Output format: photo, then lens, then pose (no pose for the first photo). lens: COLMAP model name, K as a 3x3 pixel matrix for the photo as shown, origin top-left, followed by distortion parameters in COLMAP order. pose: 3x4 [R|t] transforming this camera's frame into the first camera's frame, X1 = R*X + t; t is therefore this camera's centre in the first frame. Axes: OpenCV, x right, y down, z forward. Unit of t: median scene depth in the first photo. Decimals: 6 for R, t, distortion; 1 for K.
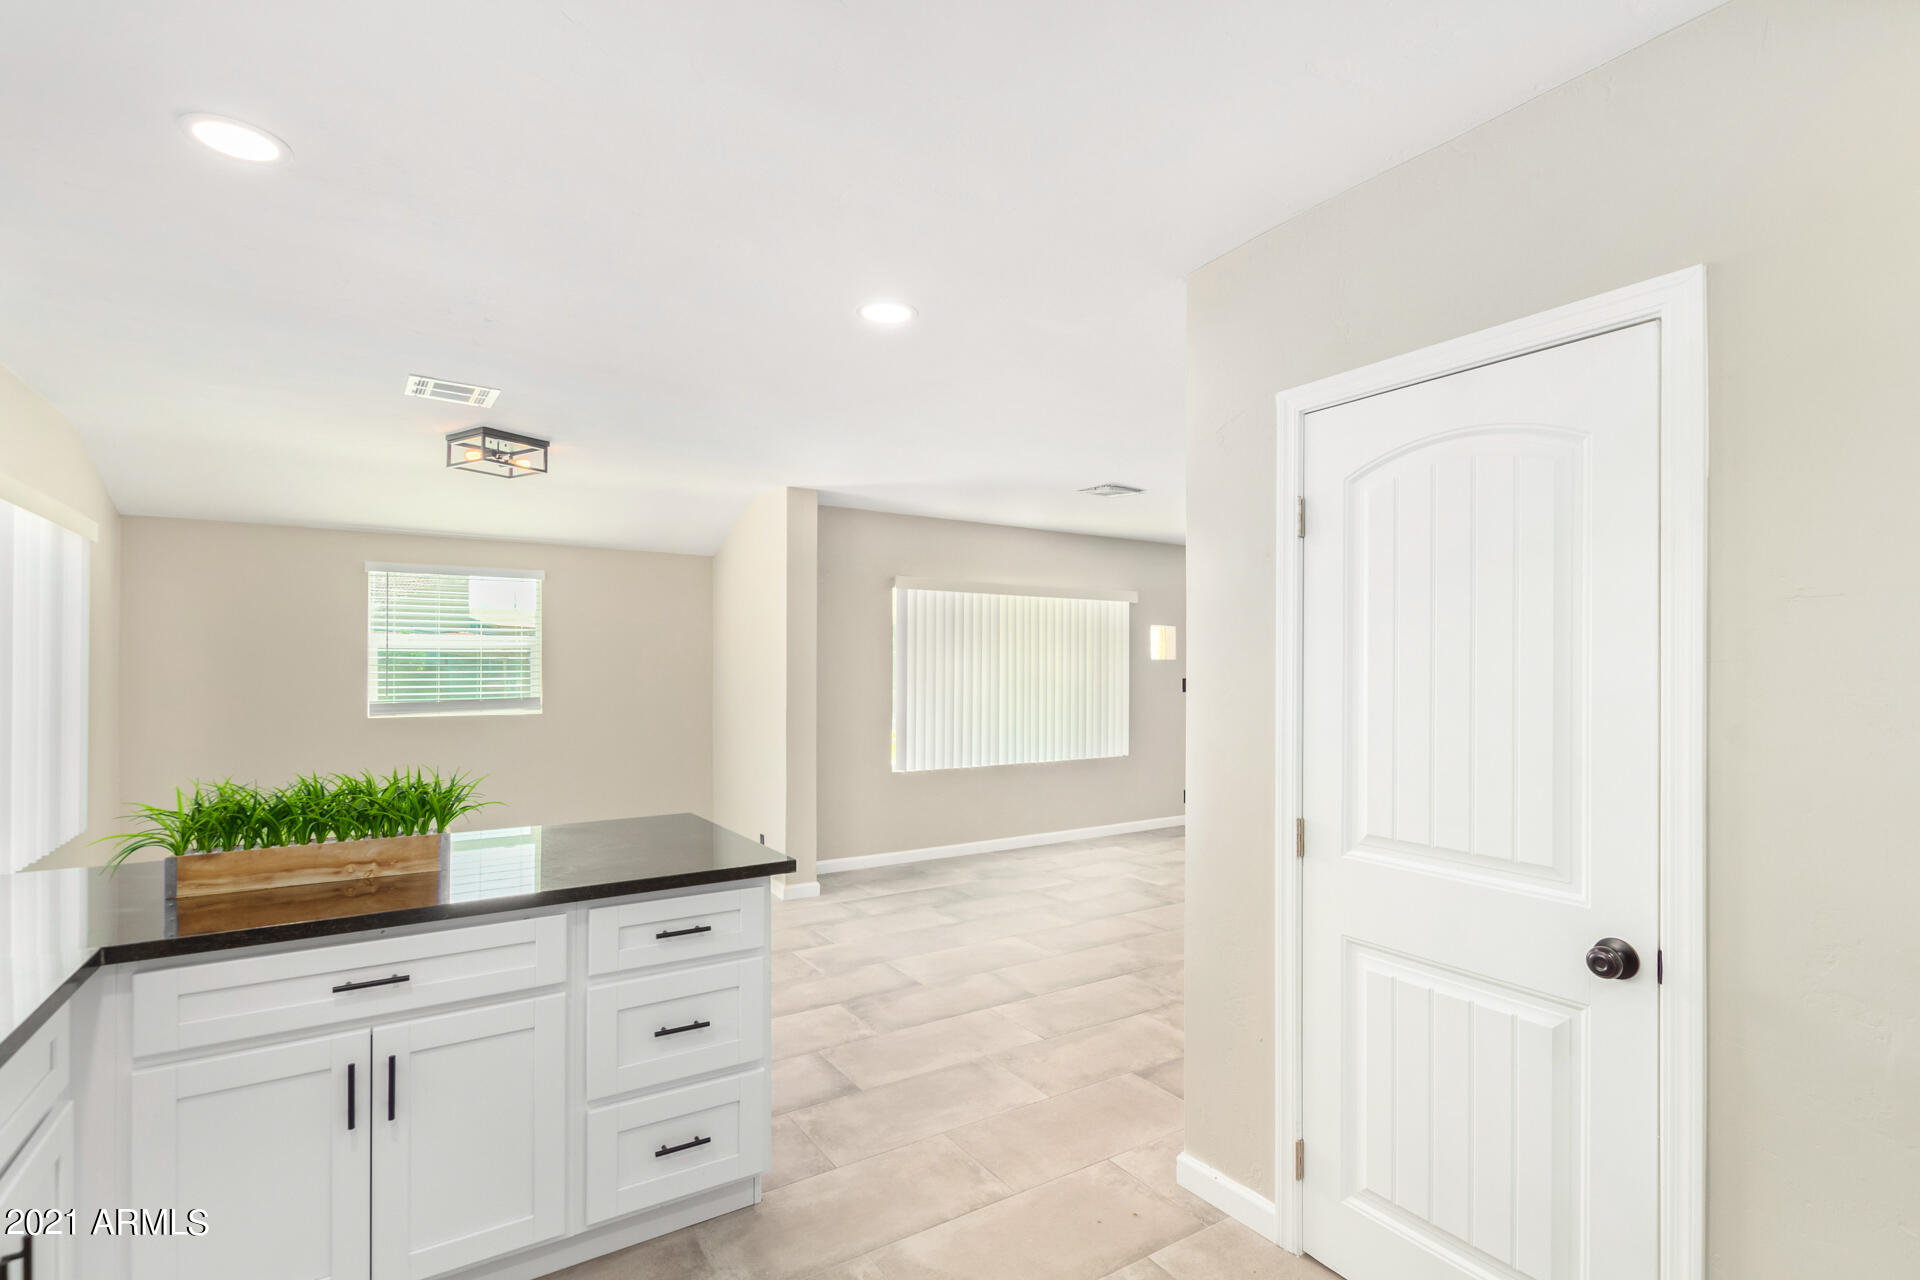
lens RADIAL K [[879.1, 0, 986.7], [0, 879.1, 672.5], [0, 0, 1]] dist [0.006898, -0.004094]
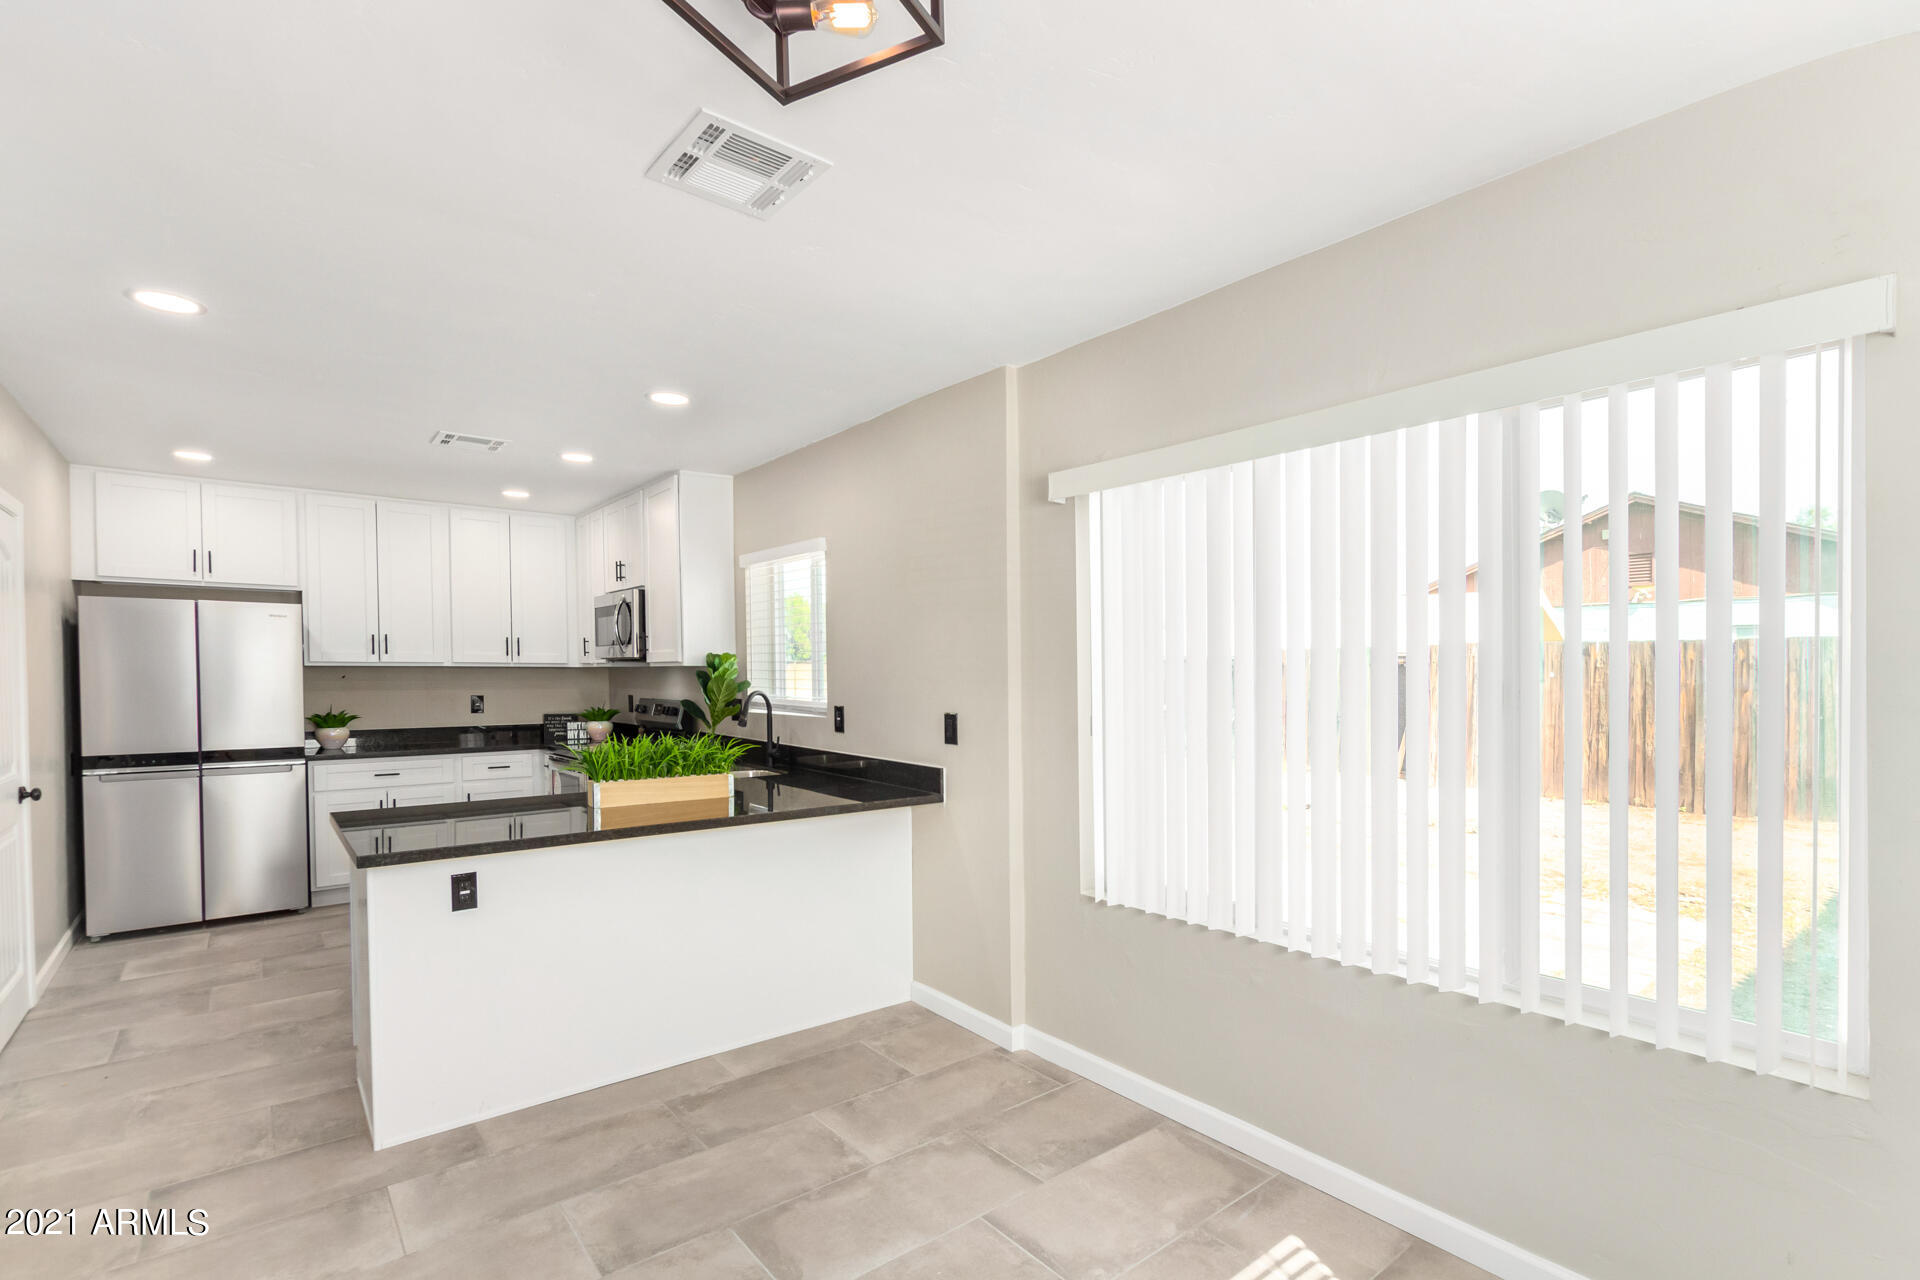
lens RADIAL K [[879.1, 0, 990.3], [0, 879.1, 693.6], [0, 0, 1]] dist [0.006898, -0.004094]
pose [[-0.995944, -0.006744, -0.089725, -0.446923], [-0.009663, 0.999437, 0.032139, -0.007019], [0.089458, 0.032875, -0.995448, 0.995804]]
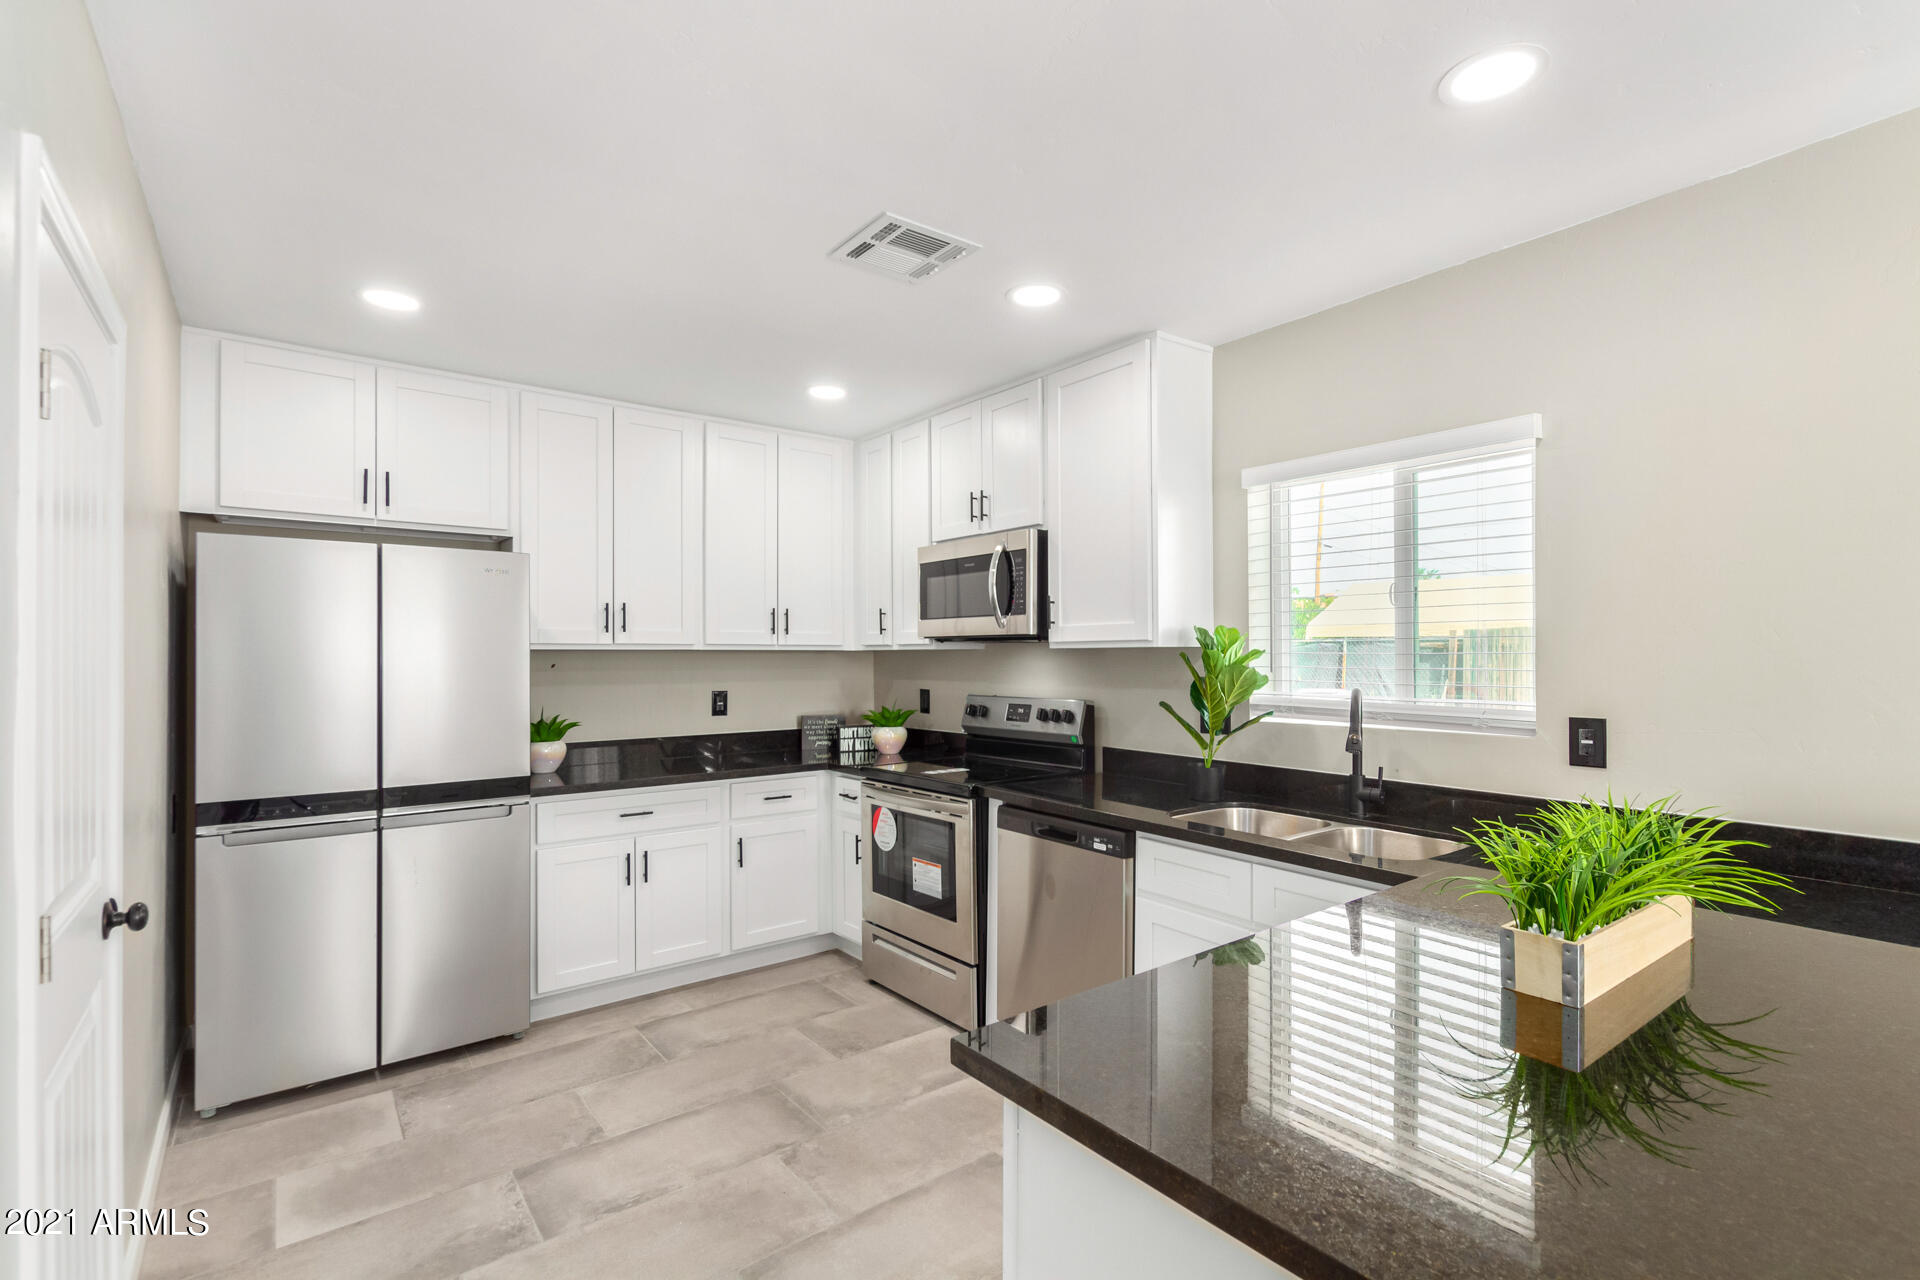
lens RADIAL K [[879.1, 0, 1014.7], [0, 879.1, 651.0], [0, 0, 1]] dist [0.006898, -0.004094]
pose [[-0.996901, -0.005866, -0.078444, -0.086513], [-0.006072, 0.999979, 0.002393, -0.001671], [0.078428, 0.002862, -0.996916, 0.620534]]
